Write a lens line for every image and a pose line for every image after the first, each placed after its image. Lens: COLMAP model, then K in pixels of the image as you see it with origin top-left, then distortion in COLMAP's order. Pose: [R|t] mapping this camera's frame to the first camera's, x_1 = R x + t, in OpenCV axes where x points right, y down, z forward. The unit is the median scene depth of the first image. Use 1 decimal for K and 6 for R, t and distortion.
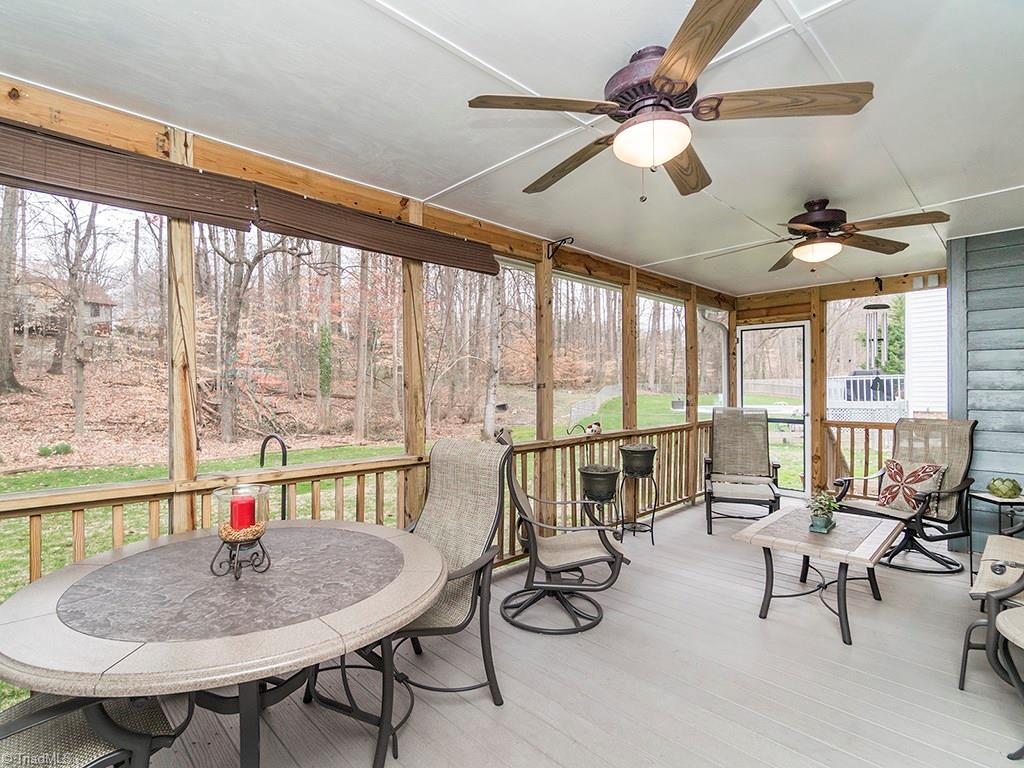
lens RADIAL K [[521.1, 0, 512.0], [0, 521.1, 384.0], [0, 0, 1]] dist [0.002927, 0.000426]
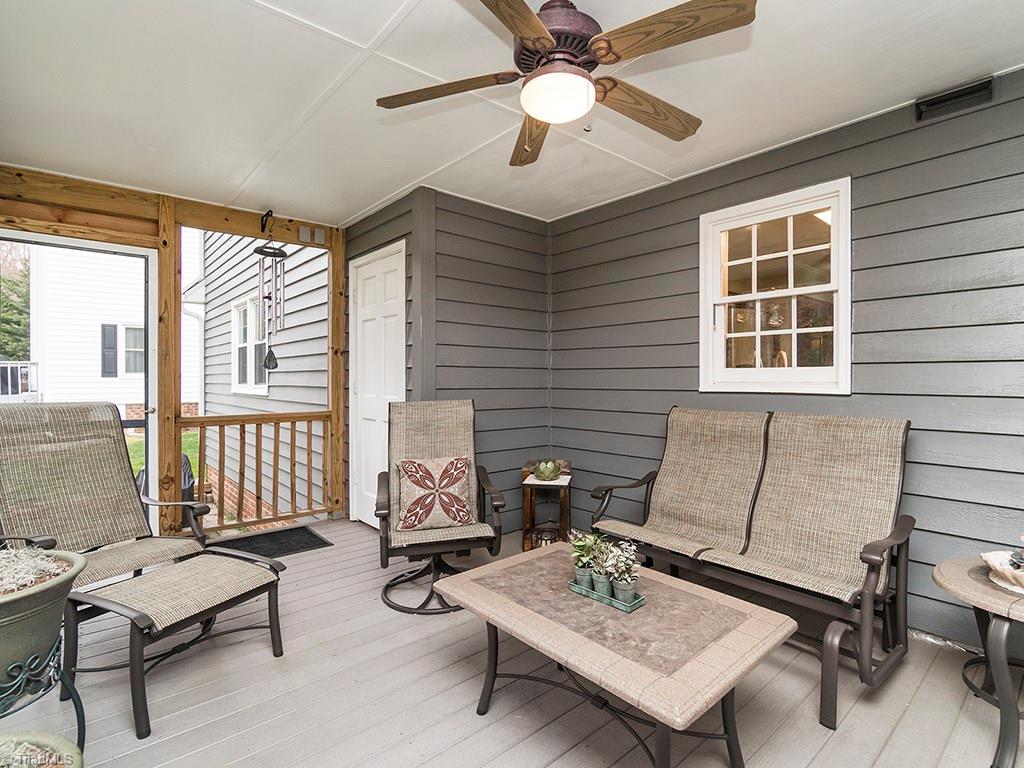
lens RADIAL K [[521.1, 0, 512.0], [0, 521.1, 384.0], [0, 0, 1]] dist [0.002927, 0.000426]
pose [[0.098795, 0.007525, 0.995079, 0.025265], [-0.003077, 0.999969, -0.007256, 0.032964], [-0.995103, -0.002345, 0.098815, 0.553059]]
